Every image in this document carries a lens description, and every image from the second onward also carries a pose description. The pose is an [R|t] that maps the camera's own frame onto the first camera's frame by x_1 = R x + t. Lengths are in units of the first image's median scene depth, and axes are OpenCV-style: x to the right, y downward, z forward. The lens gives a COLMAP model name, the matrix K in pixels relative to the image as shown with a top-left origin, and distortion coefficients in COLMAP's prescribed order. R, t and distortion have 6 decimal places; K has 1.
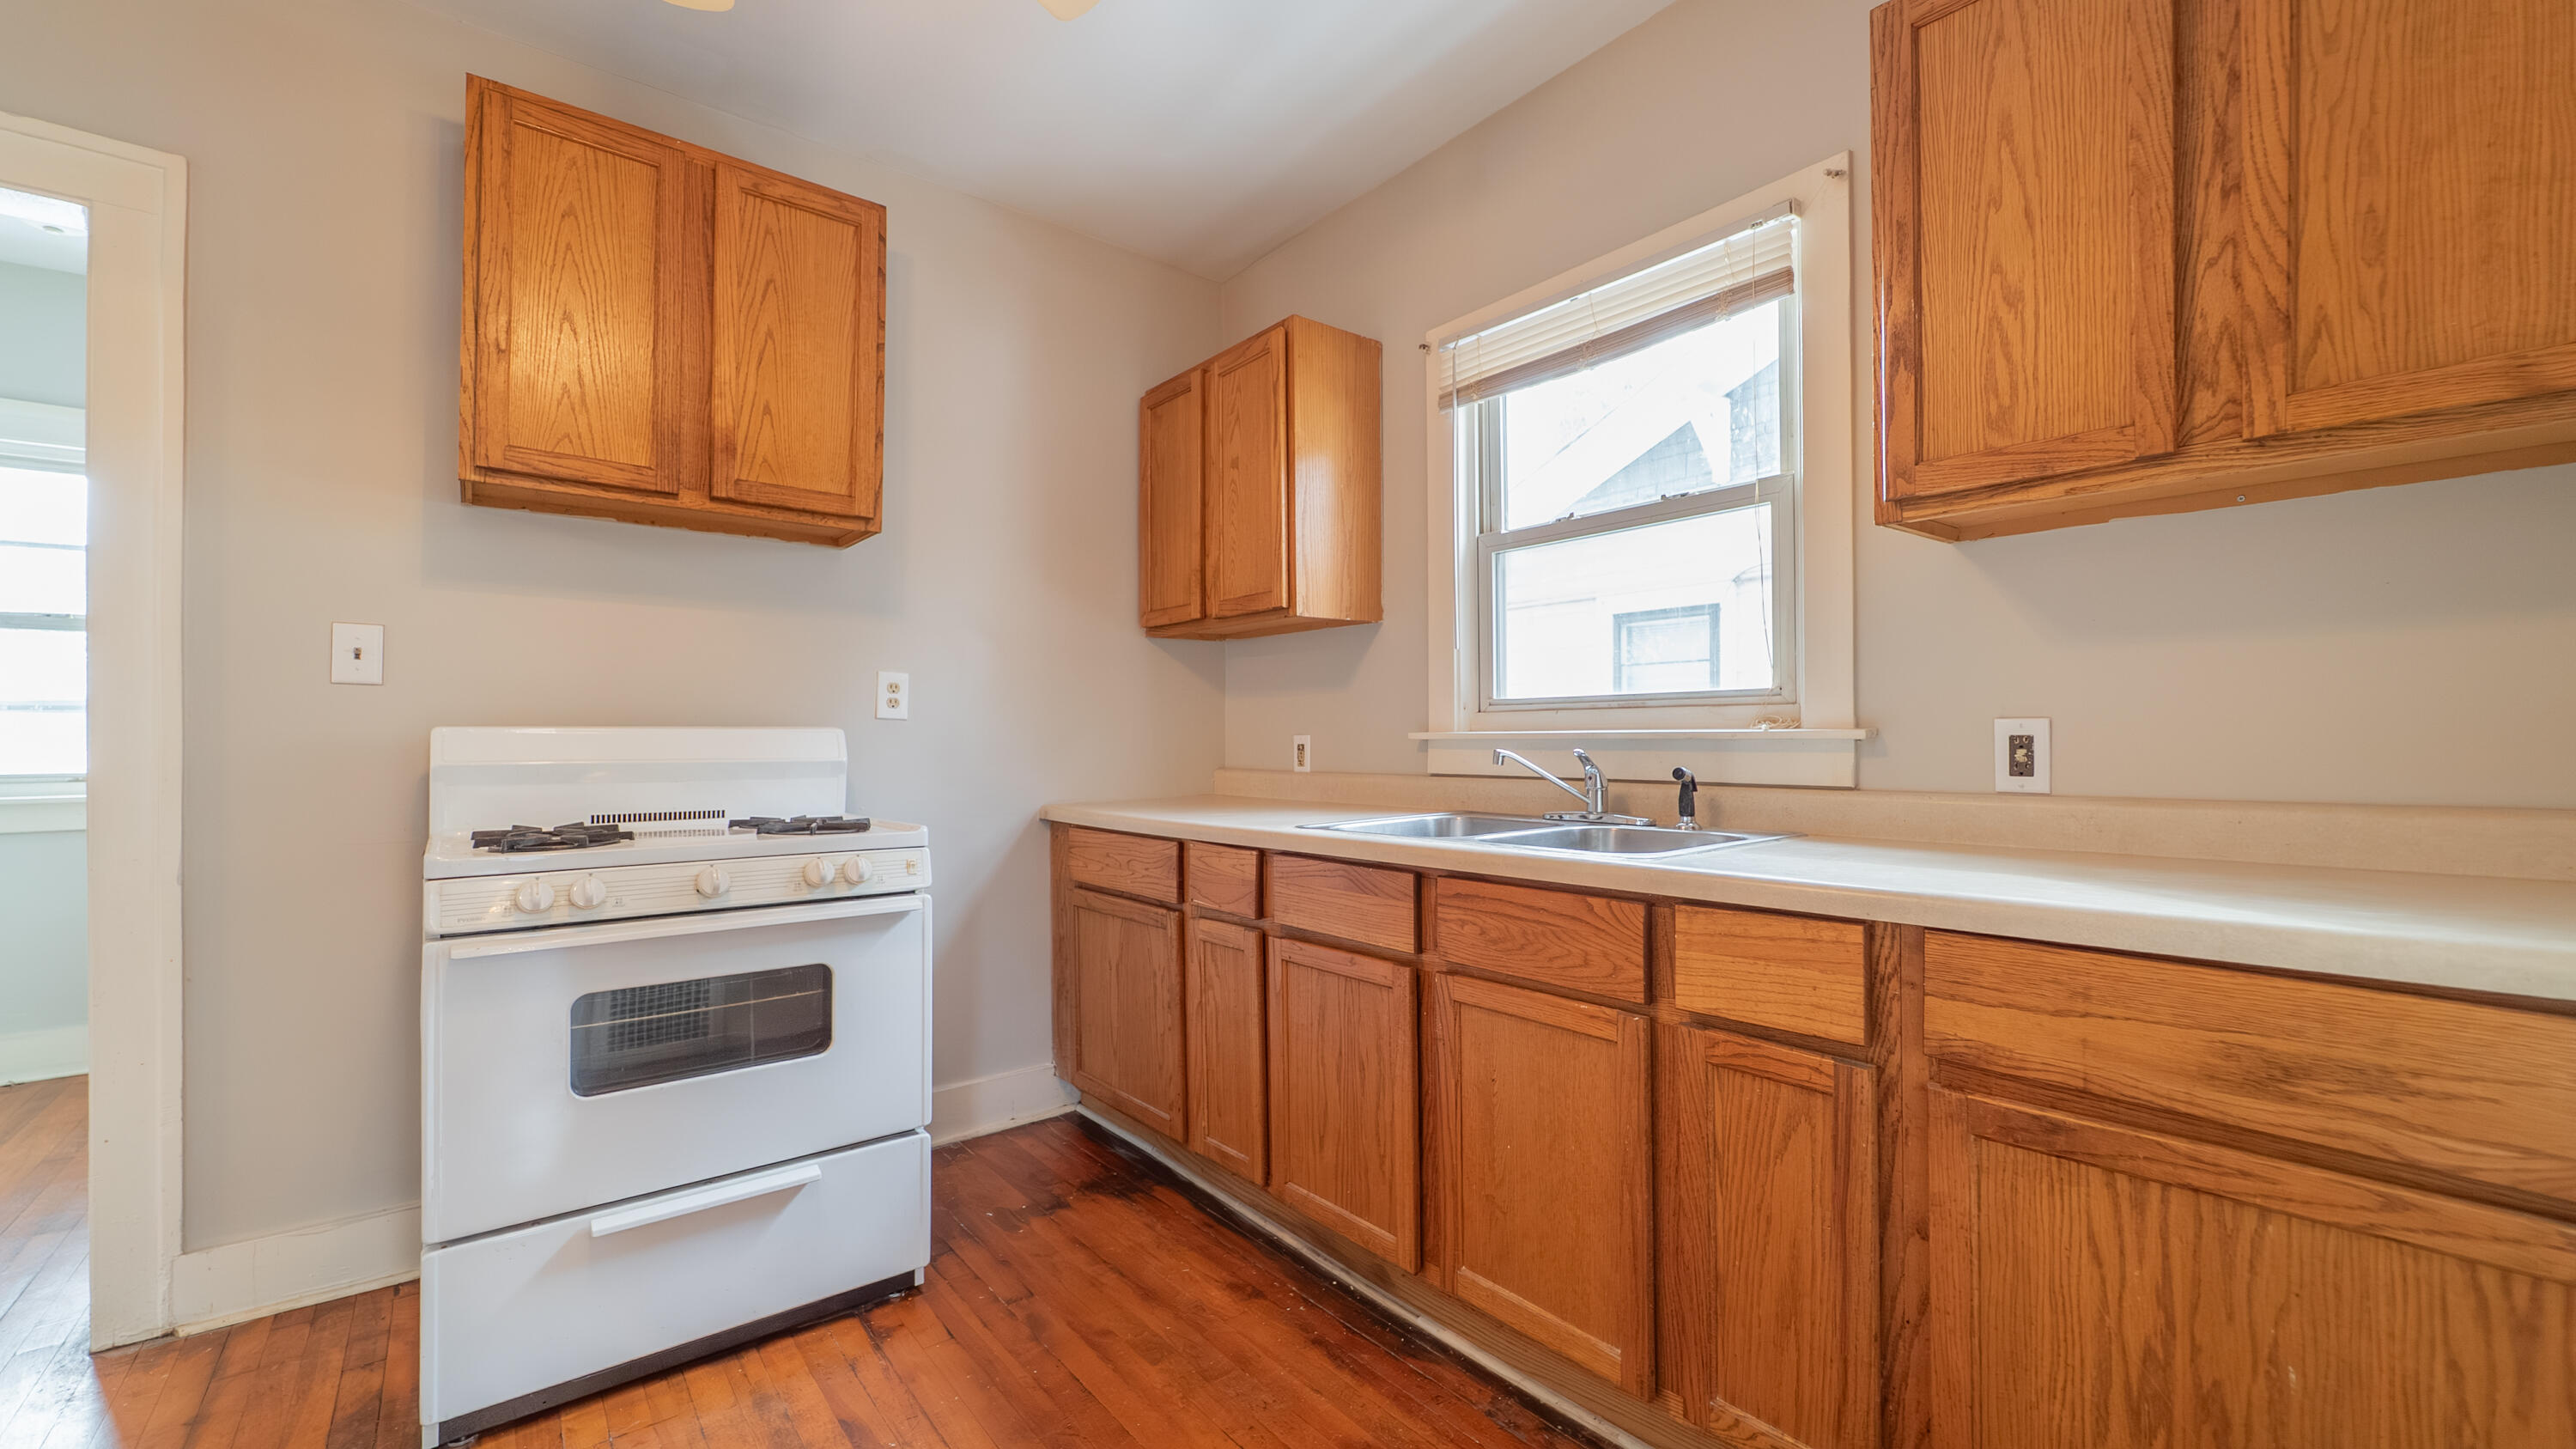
lens RADIAL K [[1065.3, 0, 1288.0], [0, 1065.3, 724.5], [0, 0, 1]] dist [0.000075, -0.000050]
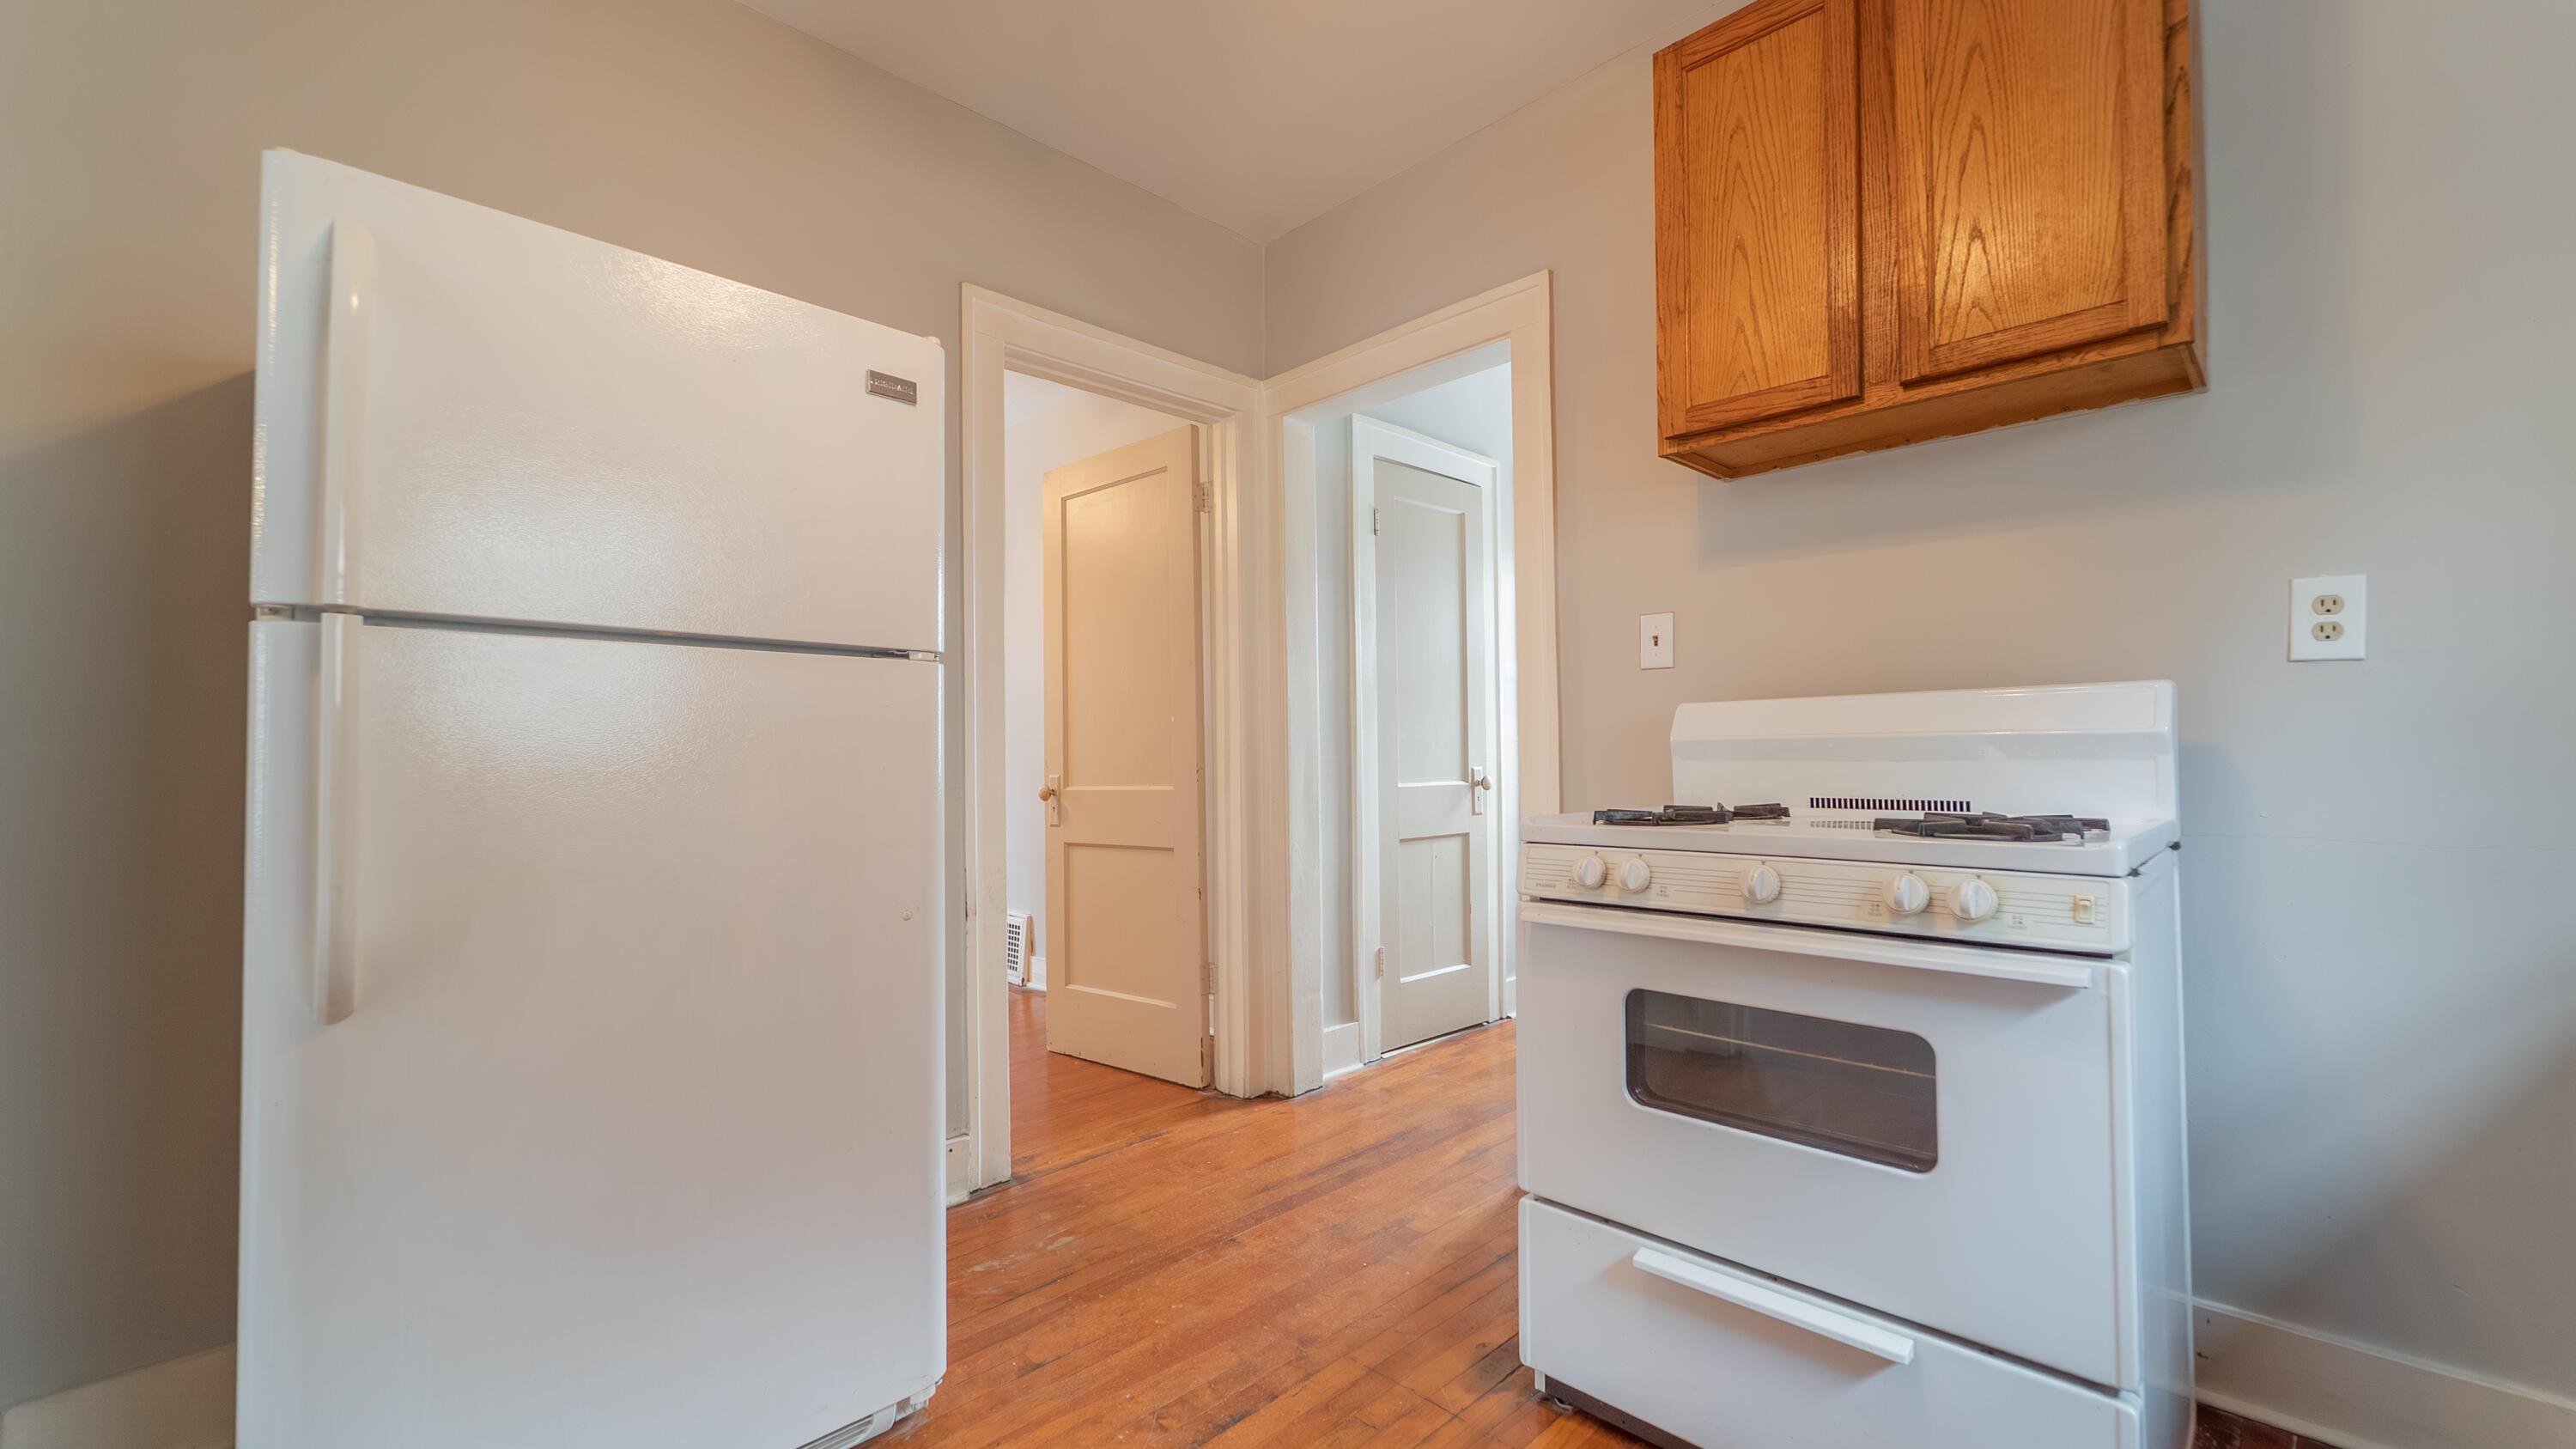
lens RADIAL K [[1015.1, 0, 1293.6], [0, 1015.1, 732.8], [0, 0, 1]] dist [-0.000317, -0.000130]
pose [[0.104869, -0.019999, -0.994285, 0.132254], [0.022502, 0.999590, -0.017732, 0.039514], [0.994231, -0.020514, 0.105276, 0.521620]]
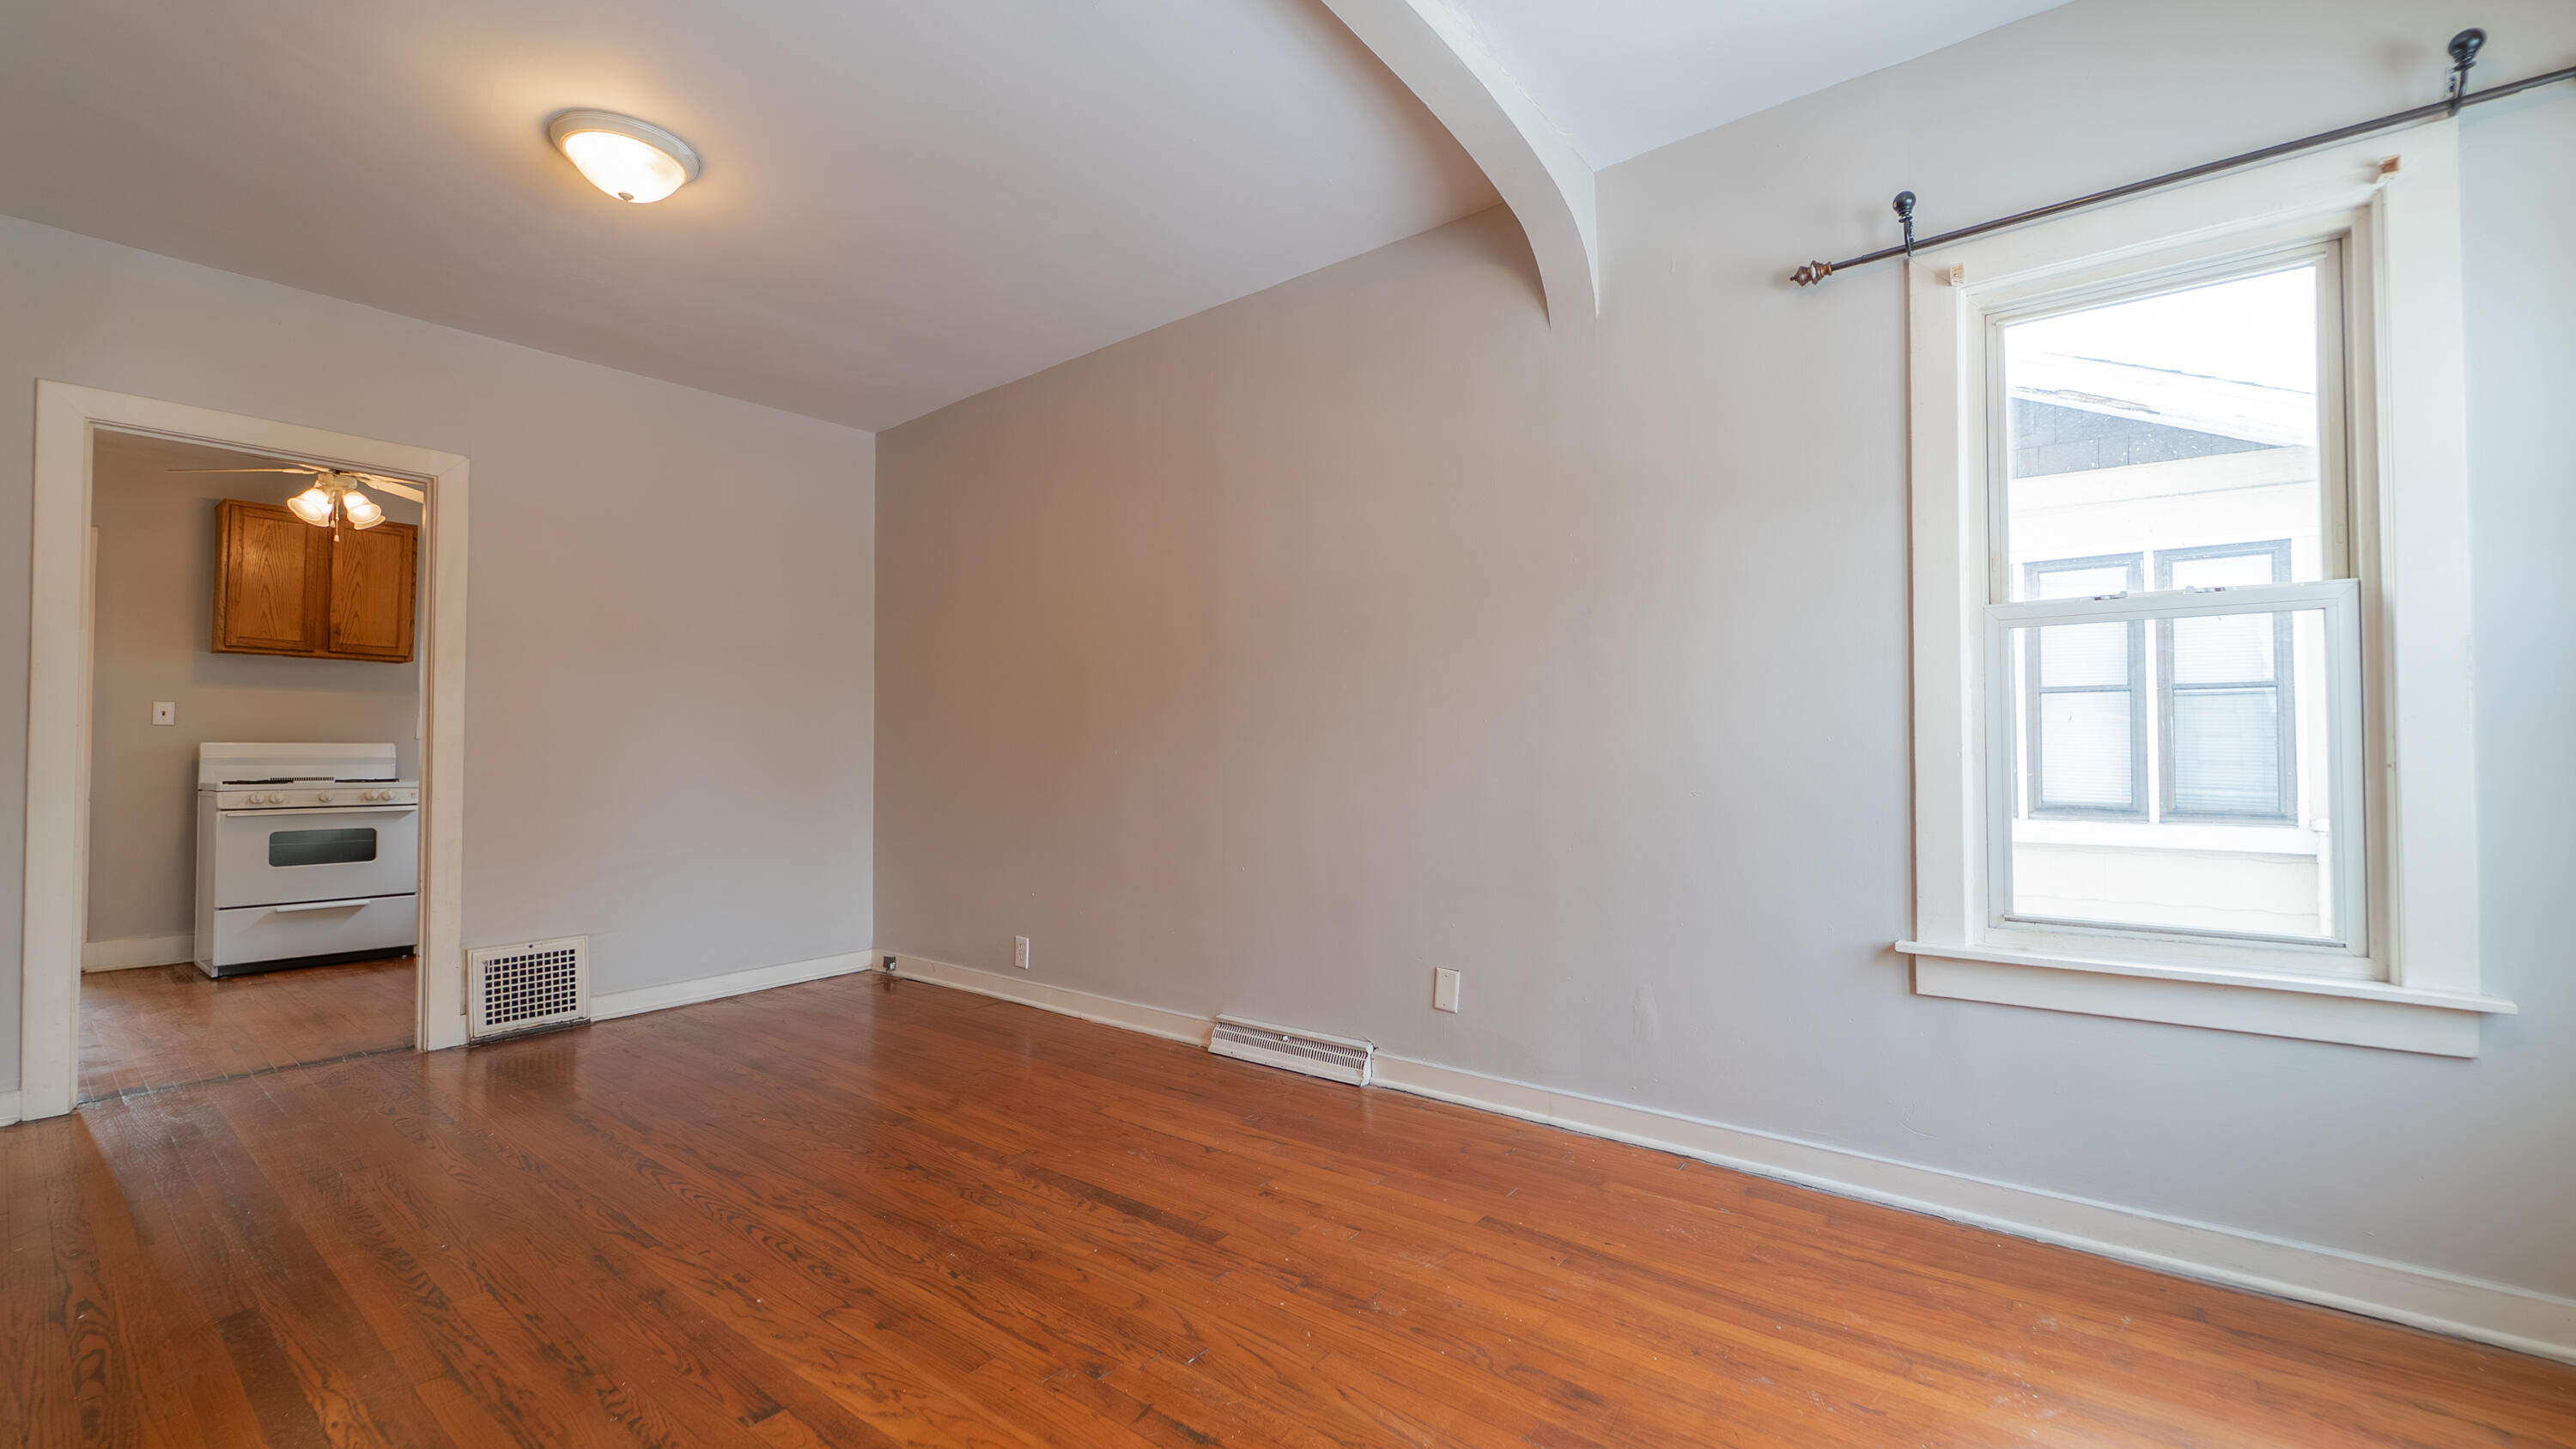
lens RADIAL K [[1065.3, 0, 1288.0], [0, 1065.3, 724.5], [0, 0, 1]] dist [0.000075, -0.000050]
pose [[0.969386, 0.011573, 0.245270, 1.118095], [-0.007594, 0.999824, -0.017164, -0.016255], [-0.245426, 0.014776, 0.969303, -2.141238]]
